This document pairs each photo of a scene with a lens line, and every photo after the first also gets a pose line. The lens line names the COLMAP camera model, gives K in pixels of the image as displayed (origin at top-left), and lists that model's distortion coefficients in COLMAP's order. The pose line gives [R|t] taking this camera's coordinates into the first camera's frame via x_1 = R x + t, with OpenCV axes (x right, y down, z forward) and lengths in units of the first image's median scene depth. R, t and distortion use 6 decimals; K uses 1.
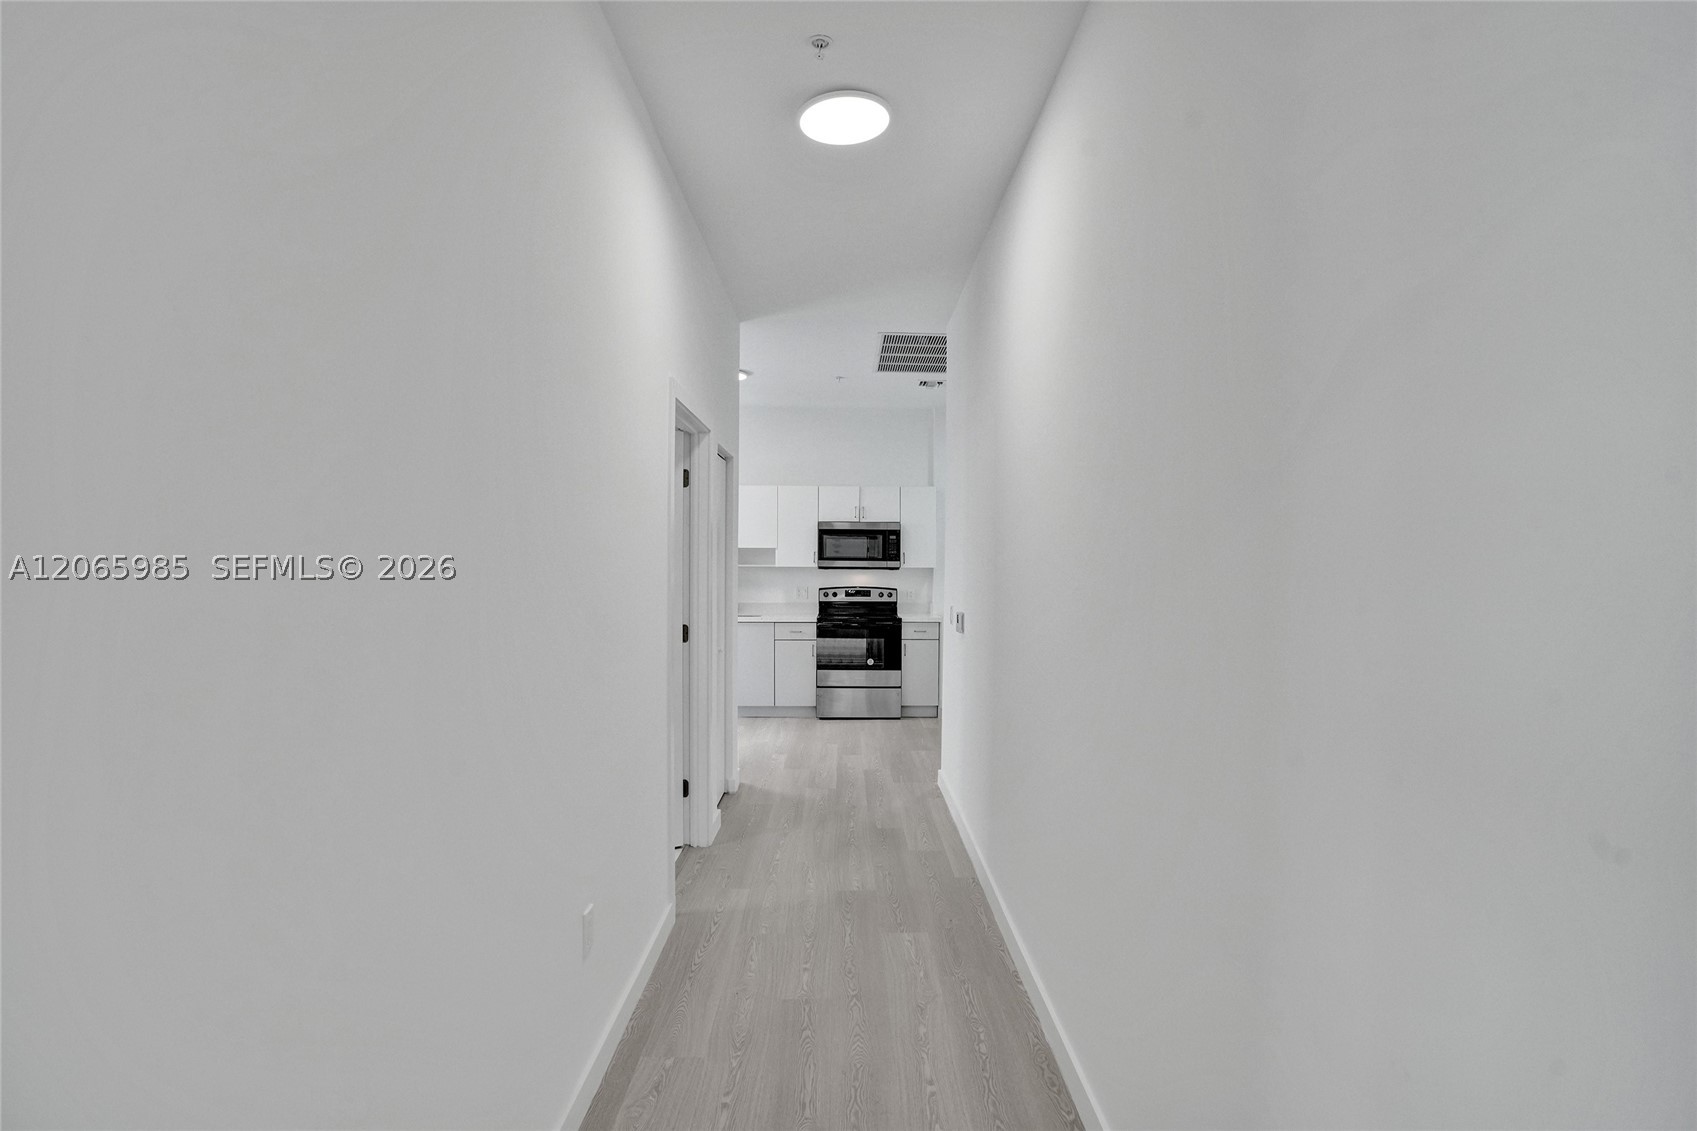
lens RADIAL K [[808.1, 0, 860.2], [0, 808.1, 559.8], [0, 0, 1]] dist [-0.062444, 0.022000]
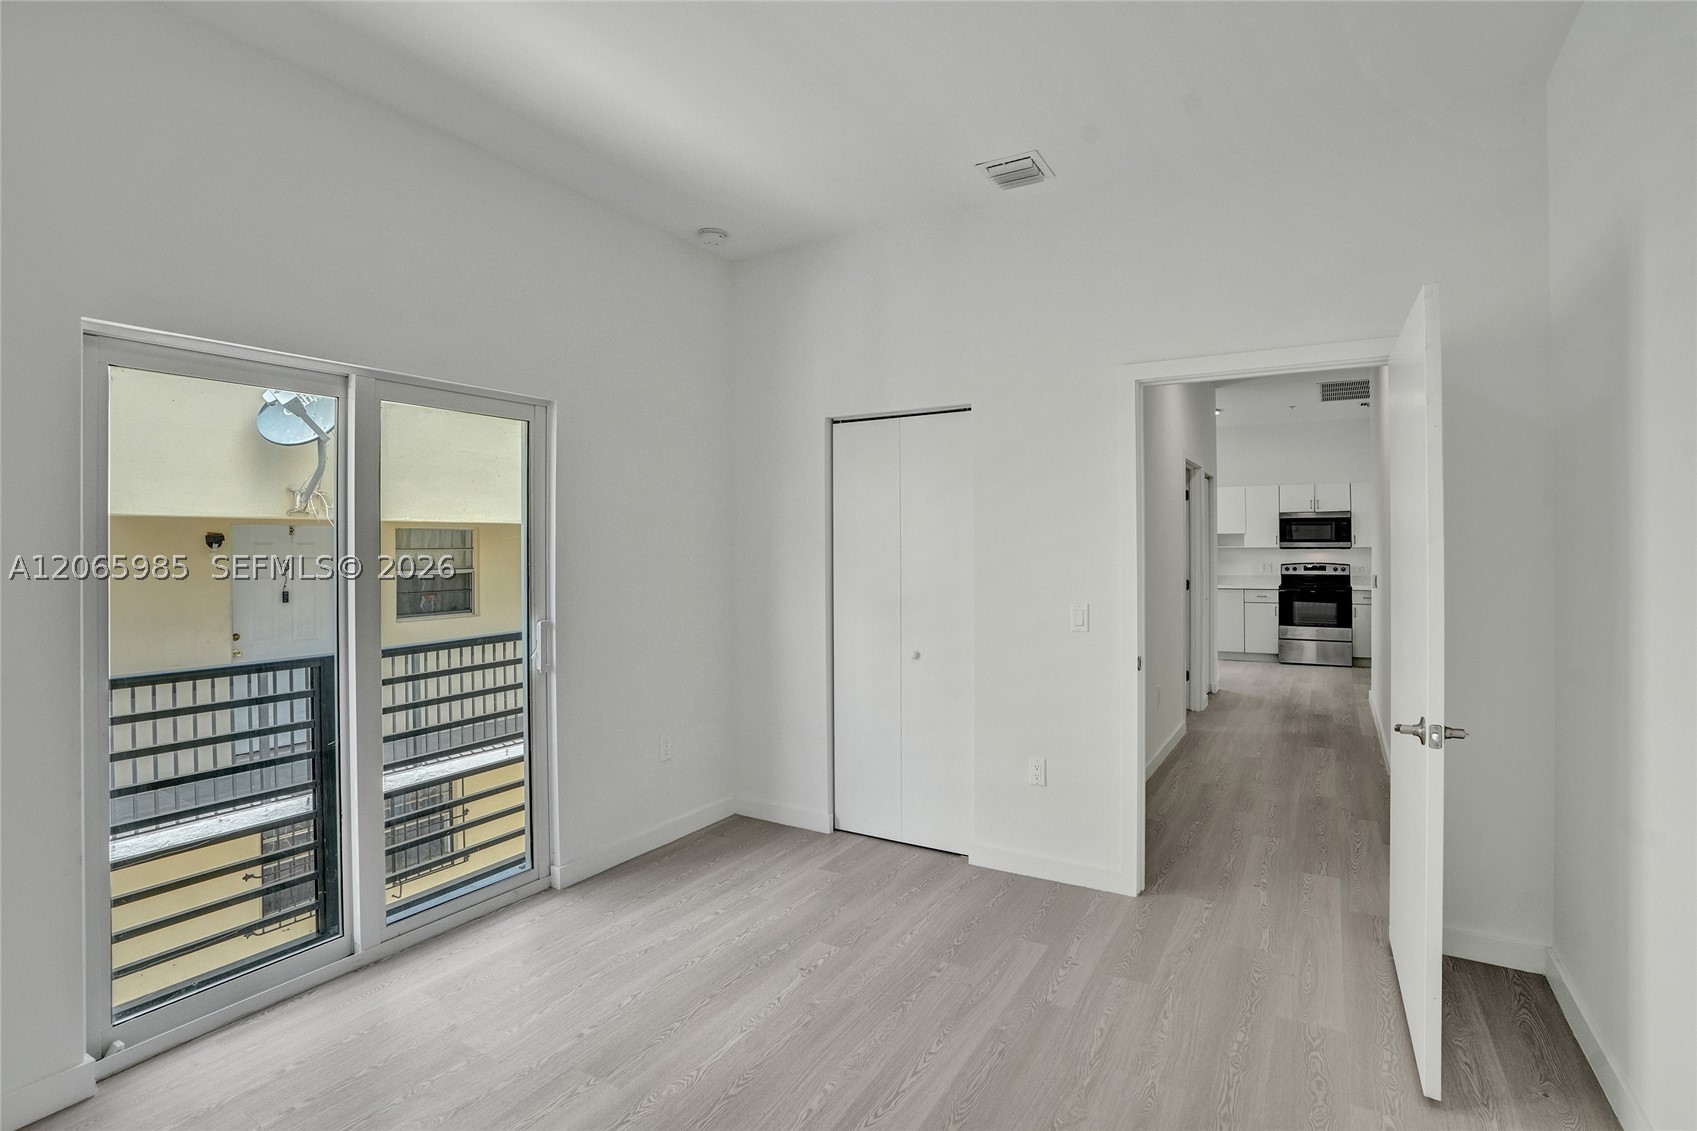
lens RADIAL K [[779.6, 0, 872.9], [0, 779.6, 548.4], [0, 0, 1]] dist [-0.069493, 0.018148]
pose [[0.848047, -0.009095, -0.529843, 0.046536], [0.011023, 0.999939, 0.000478, 0.002694], [0.529806, -0.006245, 0.848096, -0.404091]]
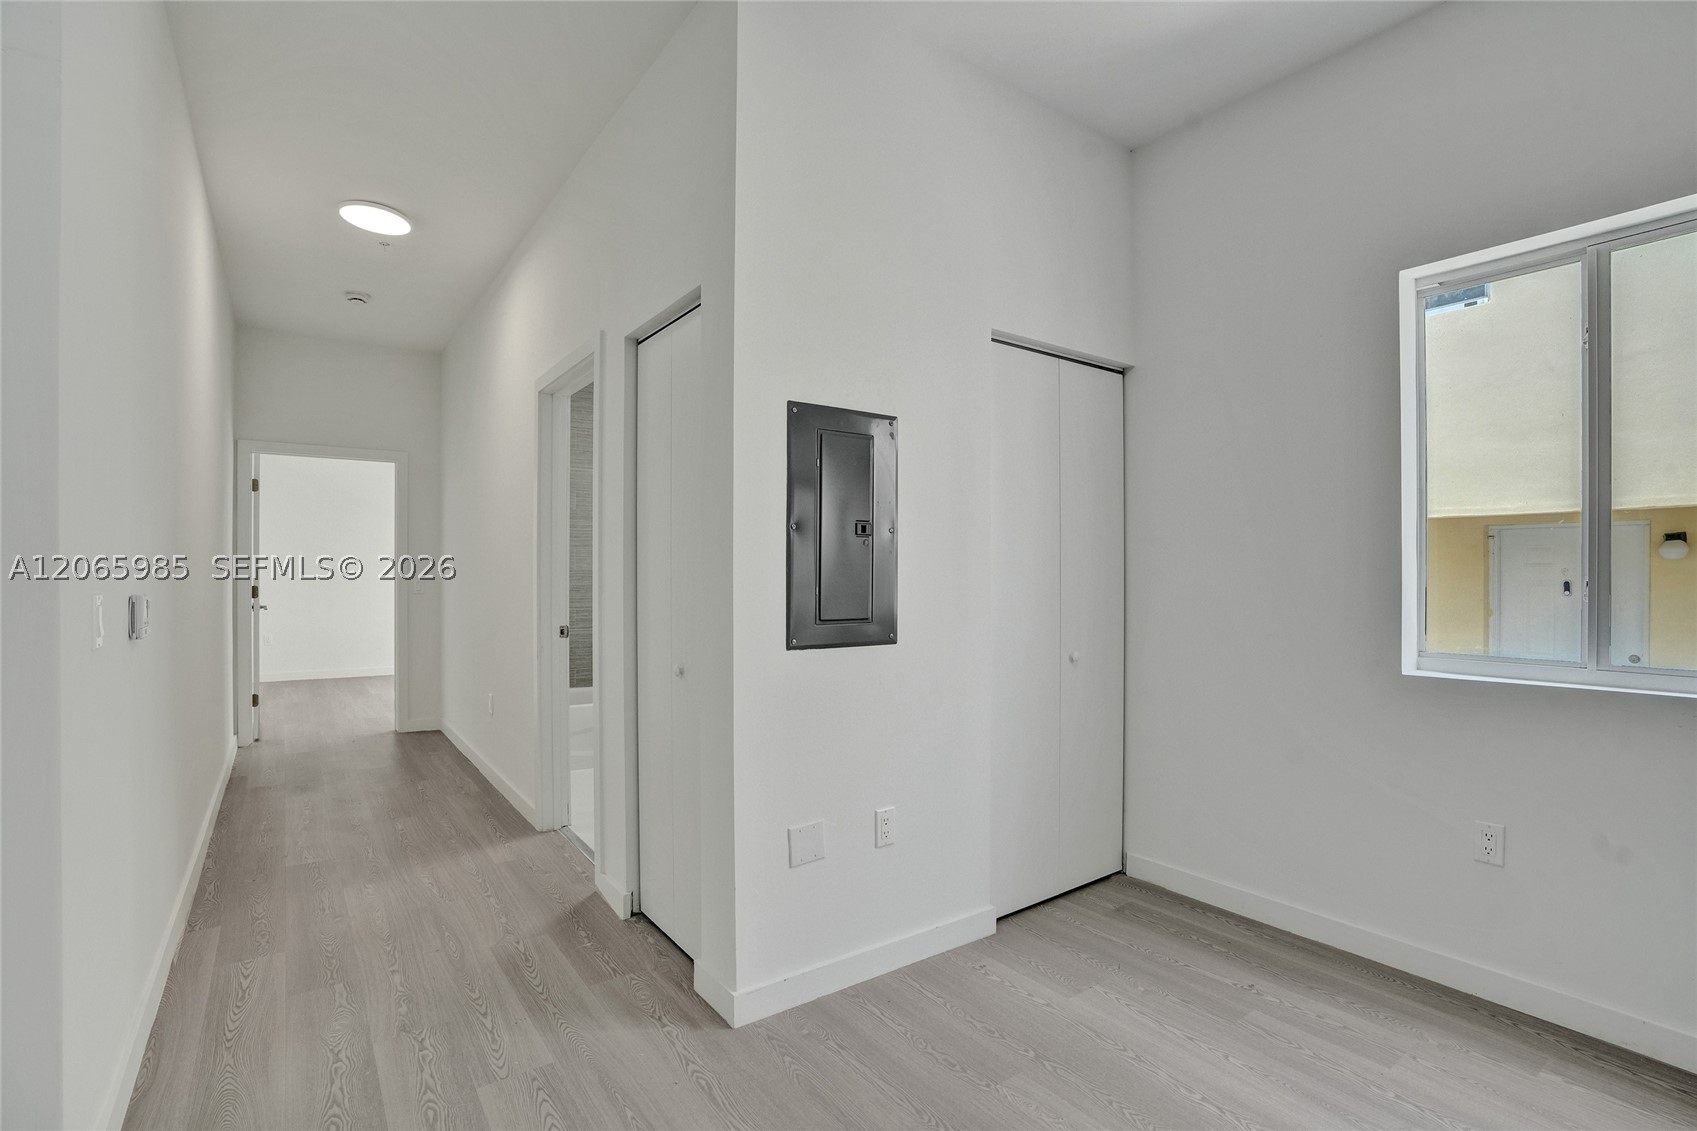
lens RADIAL K [[794.8, 0, 859.5], [0, 794.8, 562.3], [0, 0, 1]] dist [-0.068538, 0.028425]
pose [[-0.816546, -0.015549, -0.577070, 0.023456], [-0.005820, 0.999808, -0.018704, 0.030193], [0.577250, -0.011915, -0.816480, 0.955942]]
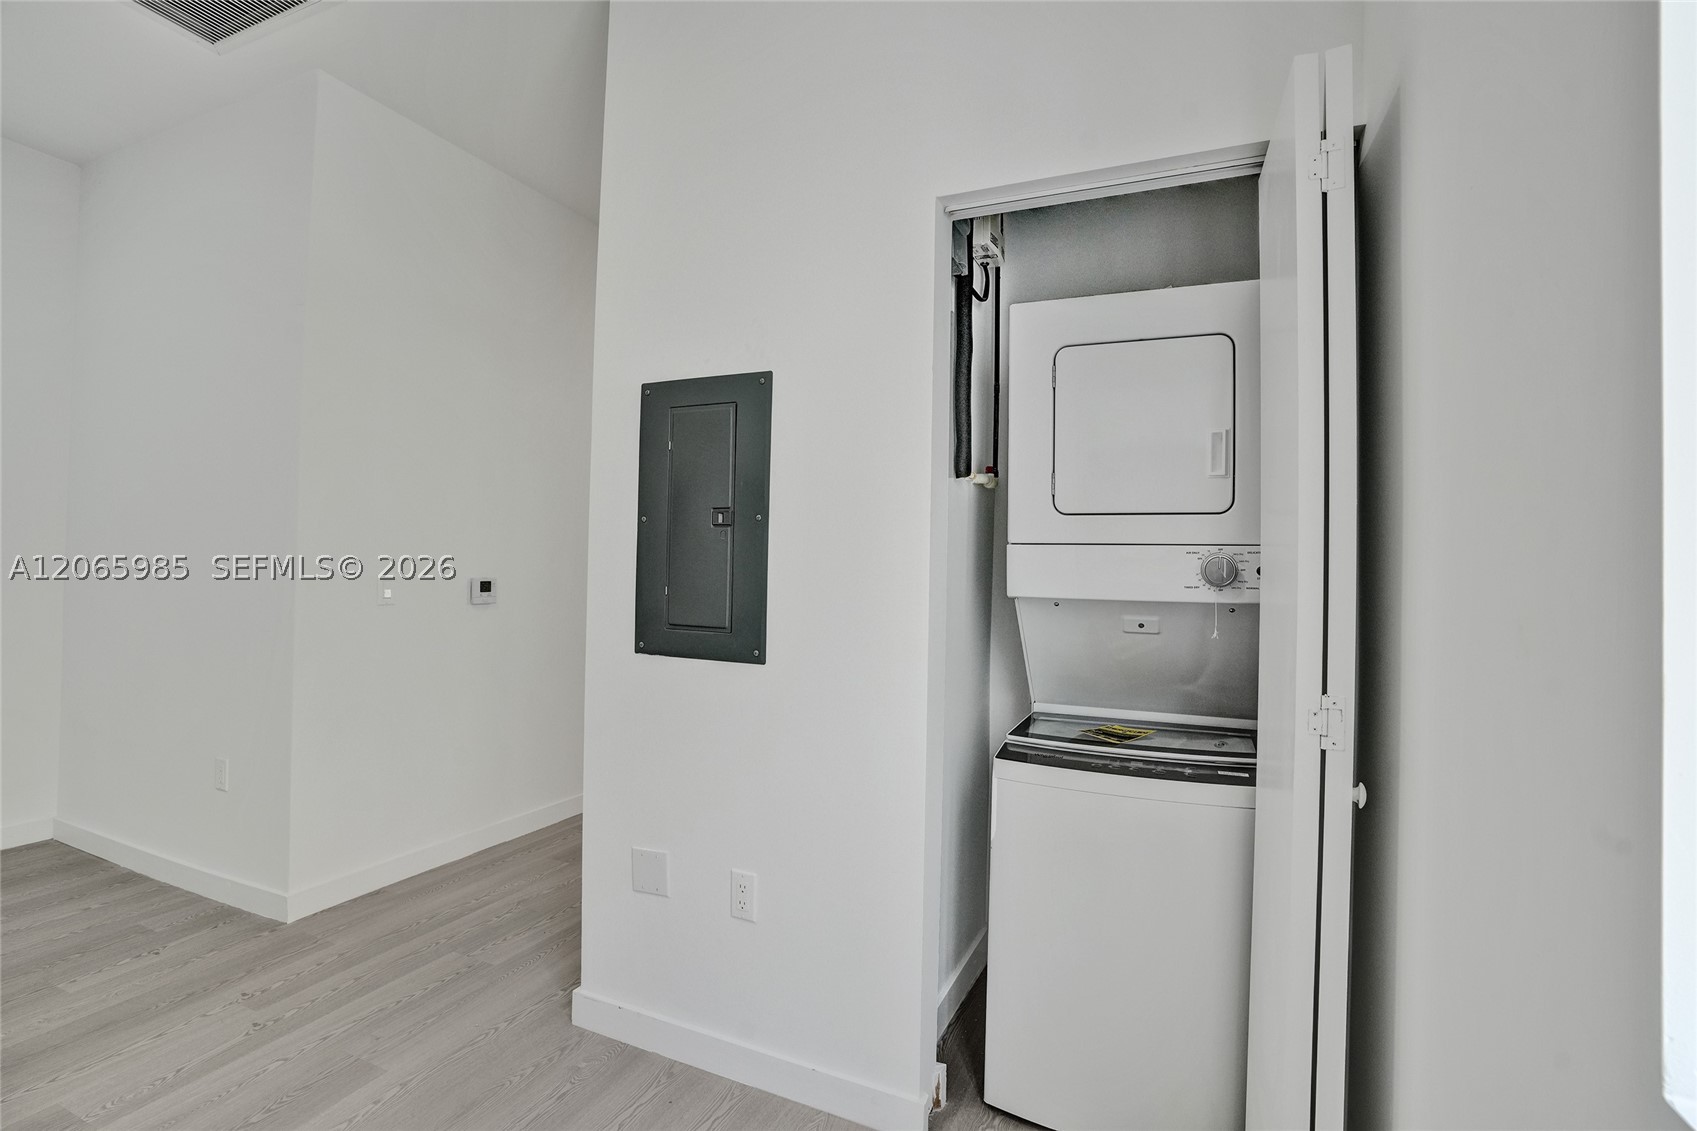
lens RADIAL K [[779.6, 0, 872.9], [0, 779.6, 548.4], [0, 0, 1]] dist [-0.069493, 0.018148]
pose [[-0.912645, -0.013751, 0.408522, -0.311697], [-0.028216, 0.999169, -0.029402, 0.027195], [-0.407778, -0.038360, -0.912275, 0.909009]]
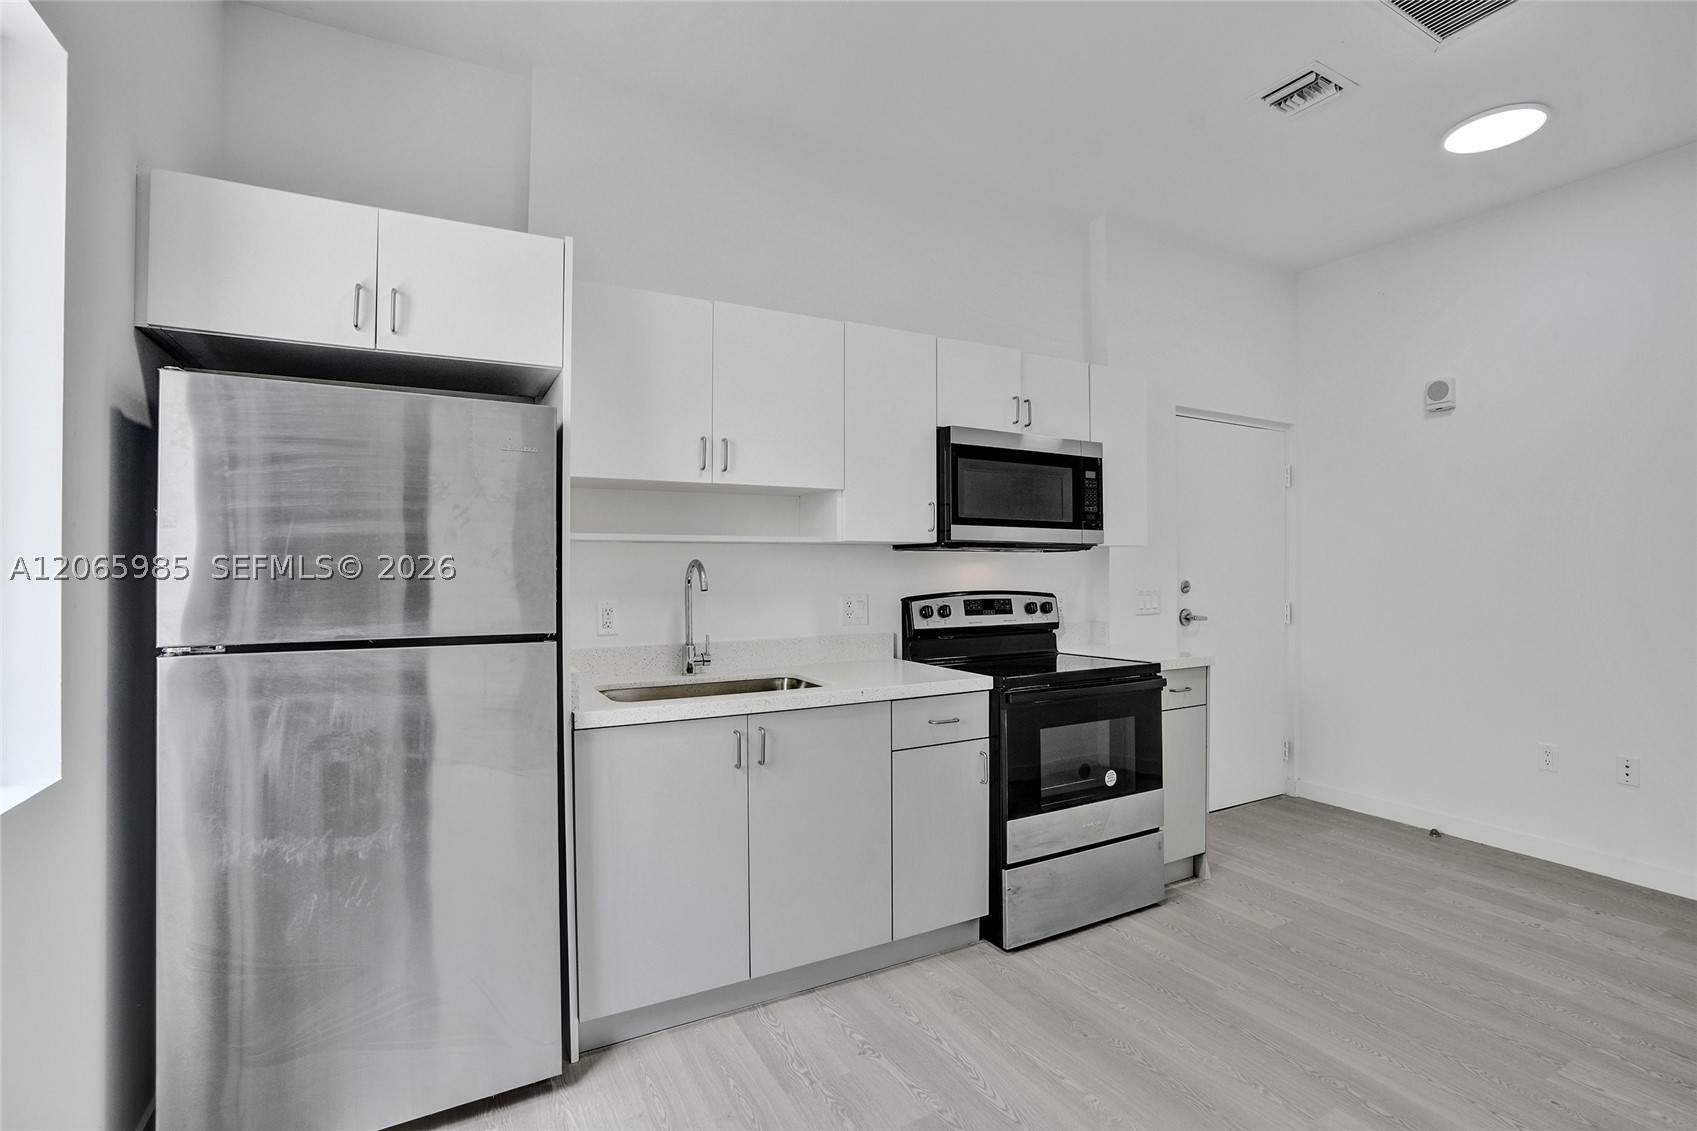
lens RADIAL K [[808.1, 0, 860.2], [0, 808.1, 559.8], [0, 0, 1]] dist [-0.062444, 0.022000]
pose [[0.879868, -0.000962, 0.475217, -0.281735], [0.002837, 0.999991, -0.003228, 0.019299], [-0.475210, 0.004188, 0.879863, 0.703922]]
